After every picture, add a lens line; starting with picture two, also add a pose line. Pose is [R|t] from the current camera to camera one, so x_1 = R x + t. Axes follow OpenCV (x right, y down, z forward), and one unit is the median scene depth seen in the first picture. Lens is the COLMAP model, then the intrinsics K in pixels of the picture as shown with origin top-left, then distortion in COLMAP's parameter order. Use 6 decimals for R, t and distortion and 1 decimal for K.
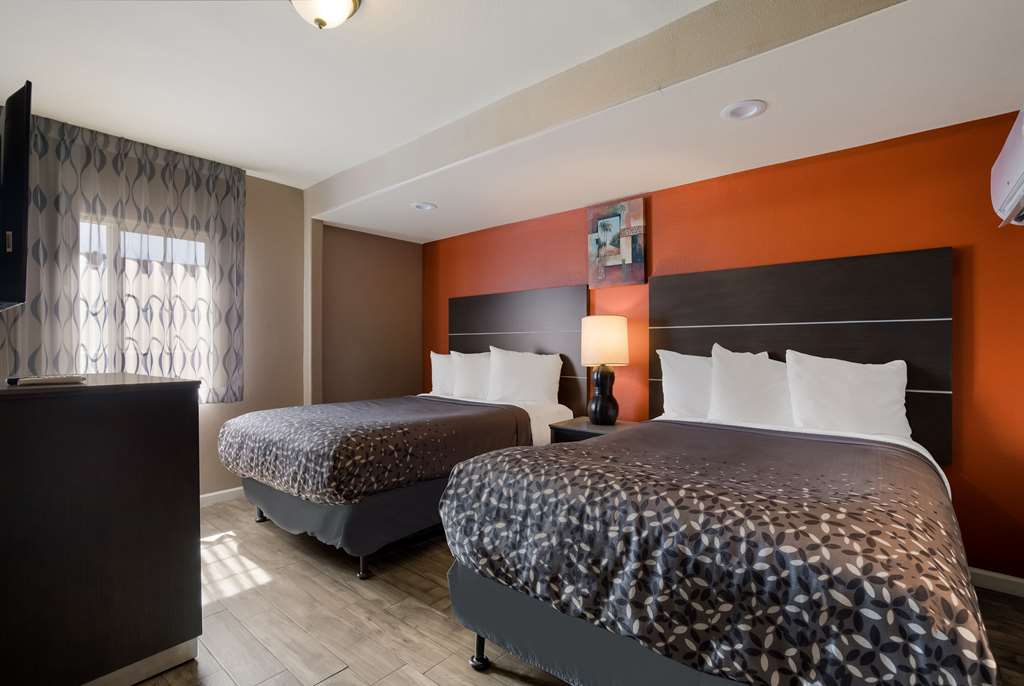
lens RADIAL K [[471.3, 0, 516.1], [0, 471.3, 340.9], [0, 0, 1]] dist [-0.015016, 0.000501]
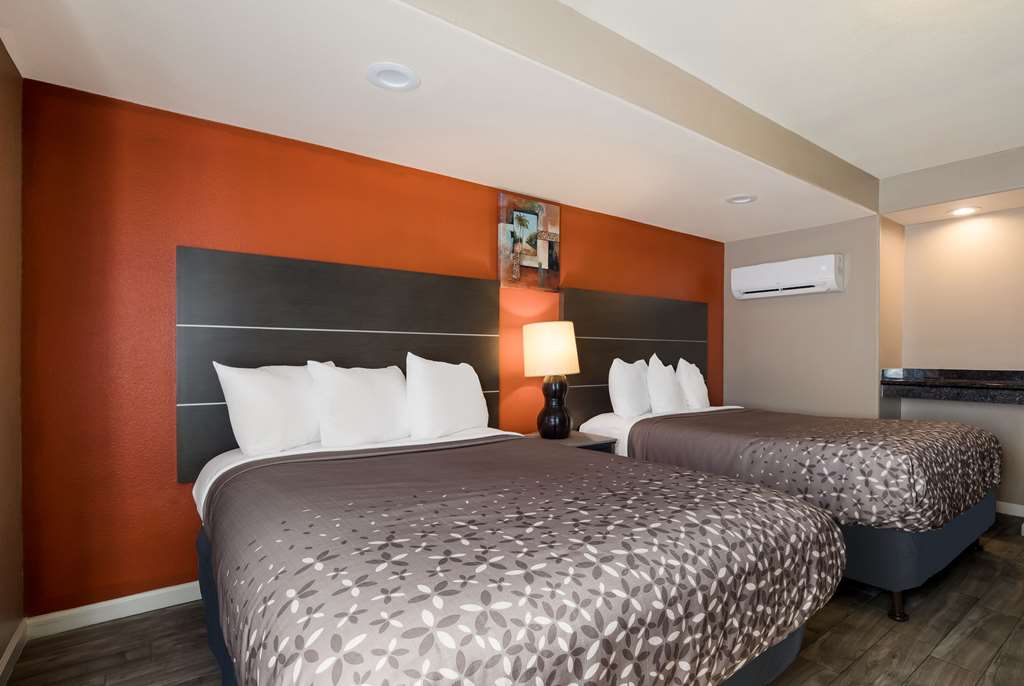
lens RADIAL K [[471.3, 0, 512.2], [0, 471.3, 352.2], [0, 0, 1]] dist [-0.015016, 0.000501]
pose [[0.248293, 0.015384, 0.968563, -0.682929], [-0.008998, 0.999867, -0.013575, 0.019317], [-0.968643, -0.005345, 0.248398, 0.797365]]
